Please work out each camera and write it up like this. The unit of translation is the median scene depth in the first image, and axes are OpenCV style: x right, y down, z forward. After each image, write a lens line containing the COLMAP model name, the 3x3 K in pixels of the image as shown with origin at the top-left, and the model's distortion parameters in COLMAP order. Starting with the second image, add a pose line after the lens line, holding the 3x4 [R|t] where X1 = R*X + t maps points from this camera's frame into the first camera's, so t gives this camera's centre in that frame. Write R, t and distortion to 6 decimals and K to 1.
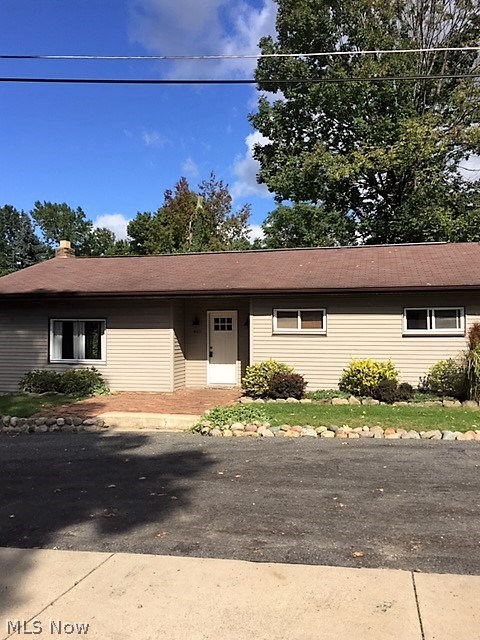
lens RADIAL K [[541.8, 0, 240.2], [0, 541.8, 321.0], [0, 0, 1]] dist [0.013637, 0.001199]
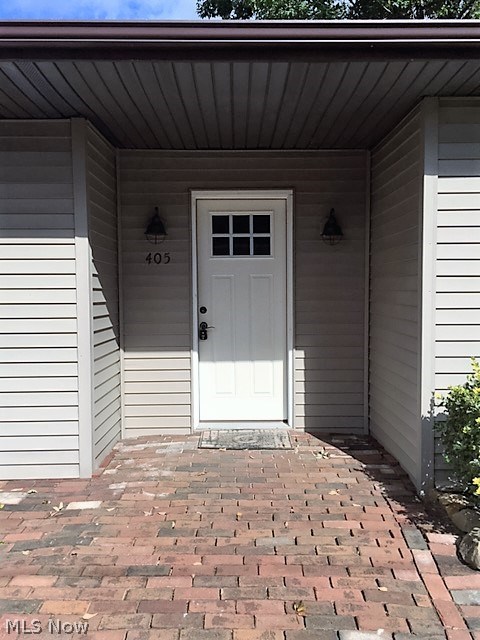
lens RADIAL K [[541.8, 0, 239.9], [0, 541.8, 321.1], [0, 0, 1]] dist [0.013637, 0.001199]
pose [[0.961324, -0.017564, 0.274858, -0.121104], [0.002009, 0.998385, 0.056775, 0.038072], [-0.275411, -0.054027, 0.959807, 0.693395]]
